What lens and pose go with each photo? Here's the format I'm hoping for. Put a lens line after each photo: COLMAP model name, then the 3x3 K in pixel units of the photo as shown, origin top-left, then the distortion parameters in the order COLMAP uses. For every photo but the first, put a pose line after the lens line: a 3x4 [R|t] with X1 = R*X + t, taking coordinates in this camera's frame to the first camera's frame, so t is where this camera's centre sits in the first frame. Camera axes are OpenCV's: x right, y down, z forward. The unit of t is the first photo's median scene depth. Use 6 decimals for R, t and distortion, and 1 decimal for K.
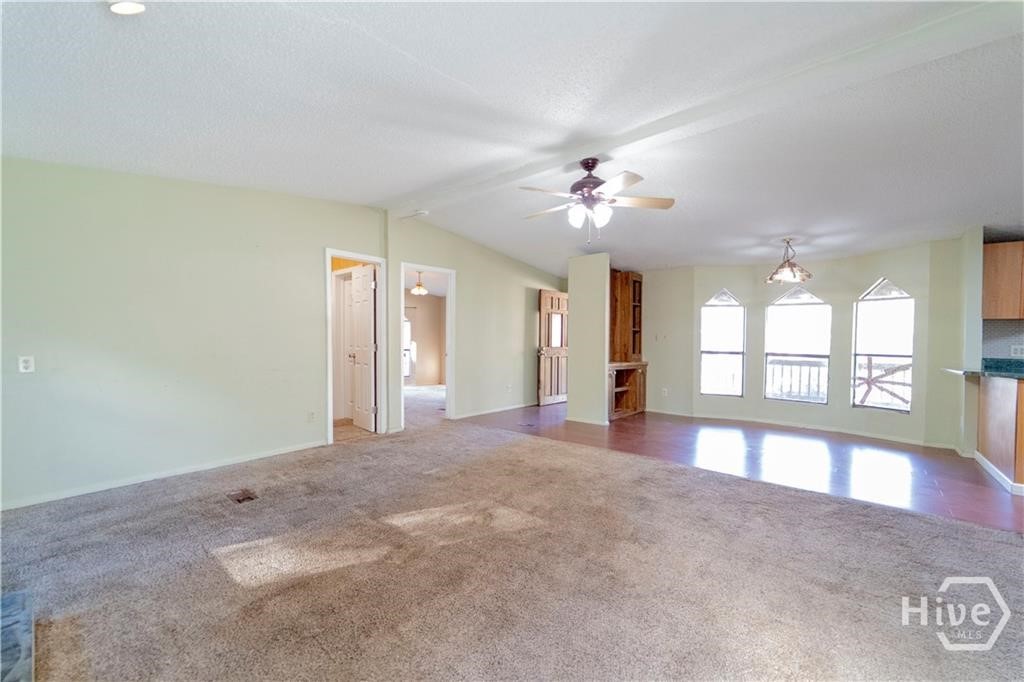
lens RADIAL K [[411.2, 0, 504.7], [0, 411.2, 337.7], [0, 0, 1]] dist [-0.001591, -0.000855]
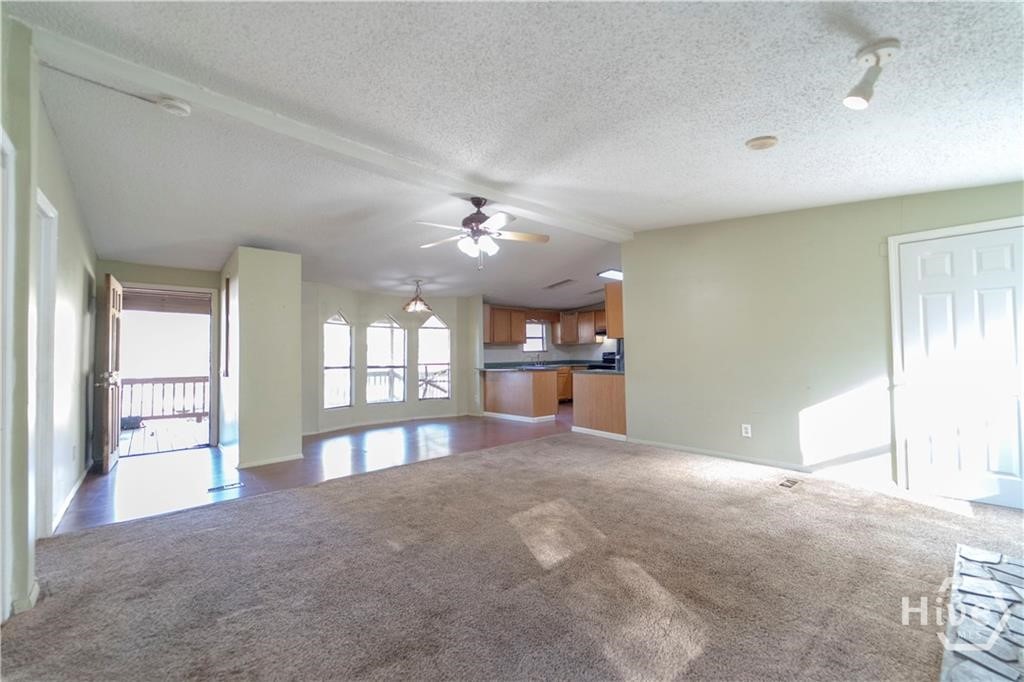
lens RADIAL K [[411.2, 0, 514.9], [0, 411.2, 346.8], [0, 0, 1]] dist [-0.001591, -0.000855]
pose [[0.121688, 0.011620, 0.992500, -0.656744], [0.004715, 0.999913, -0.012284, -0.004094], [-0.992557, 0.006174, 0.121622, 0.544208]]
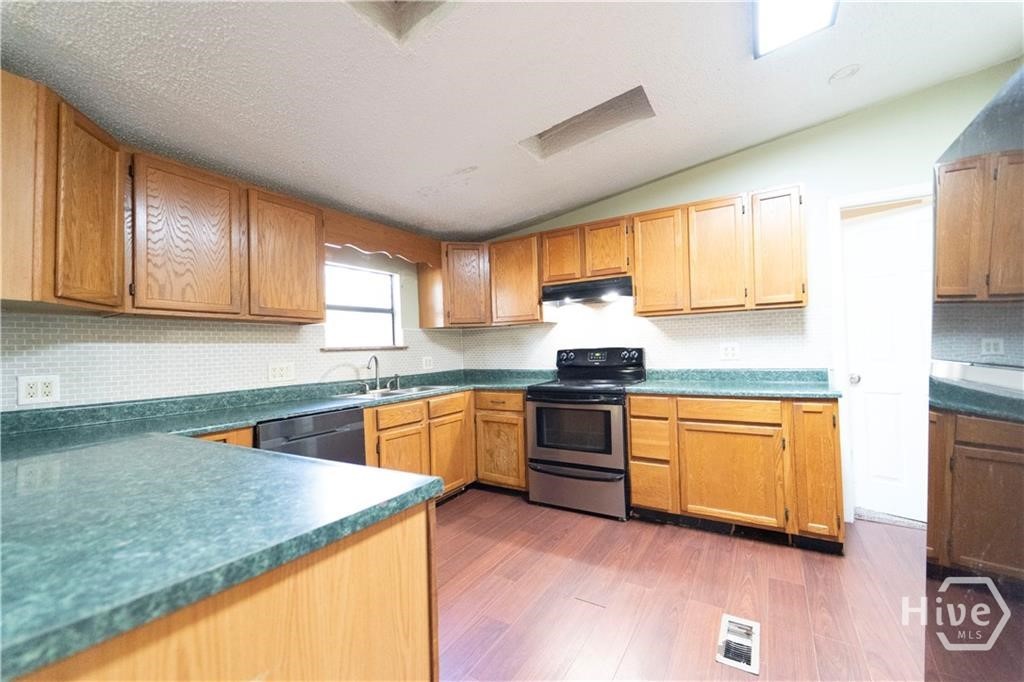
lens RADIAL K [[411.2, 0, 512.8], [0, 411.2, 342.4], [0, 0, 1]] dist [-0.001591, -0.000855]
pose [[-0.164576, 0.016649, 0.986224, 0.737565], [0.013501, 0.999802, -0.014625, -0.002278], [-0.986272, 0.010908, -0.164768, 0.567483]]
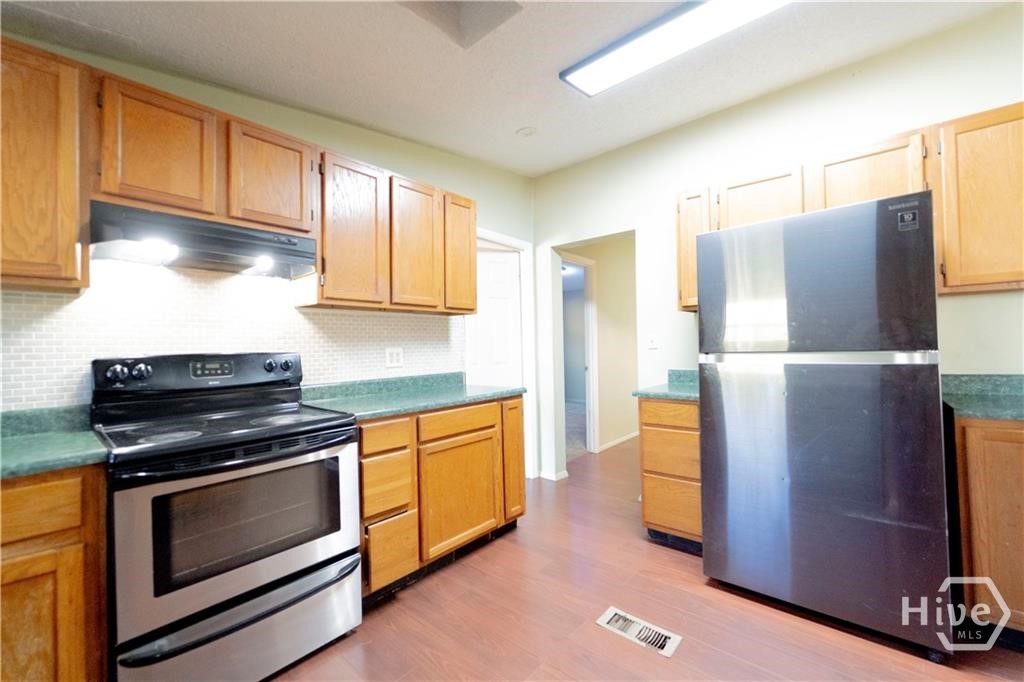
lens RADIAL K [[411.2, 0, 516.9], [0, 411.2, 339.3], [0, 0, 1]] dist [-0.001591, -0.000855]
pose [[-0.999803, 0.019739, -0.002306, 1.154136], [0.019805, 0.999245, -0.033430, 0.004125], [0.001644, -0.033469, -0.999438, 0.691190]]
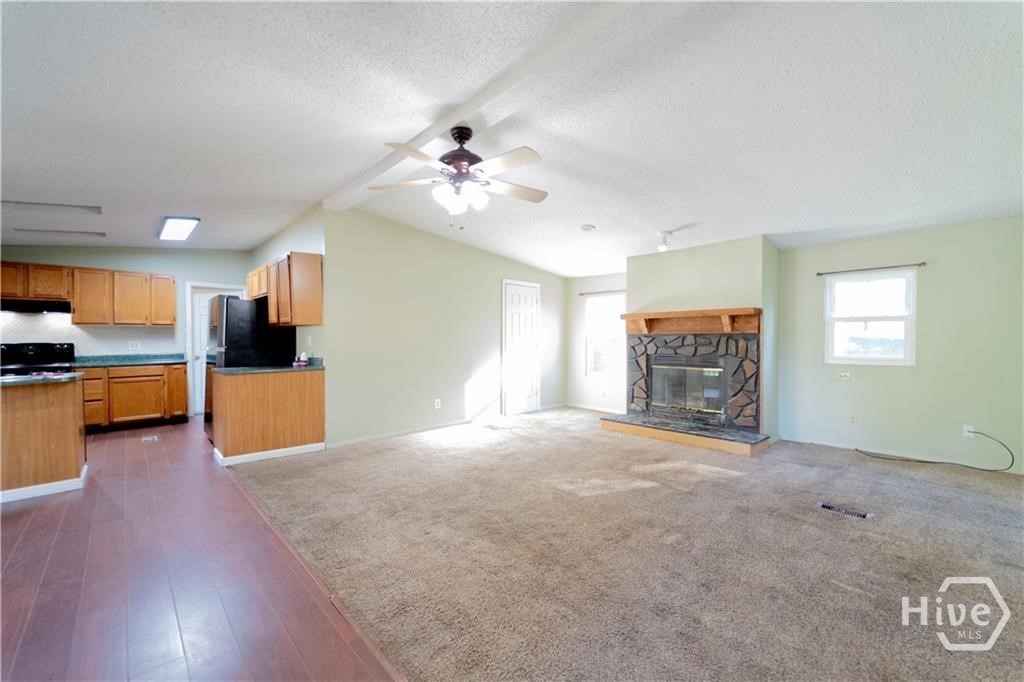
lens RADIAL K [[411.2, 0, 515.4], [0, 411.2, 339.8], [0, 0, 1]] dist [-0.001591, -0.000855]
pose [[-0.996150, 0.003726, 0.087585, 0.015039], [0.002989, 0.999959, -0.008534, 0.003447], [-0.087613, -0.008240, -0.996120, 1.303601]]
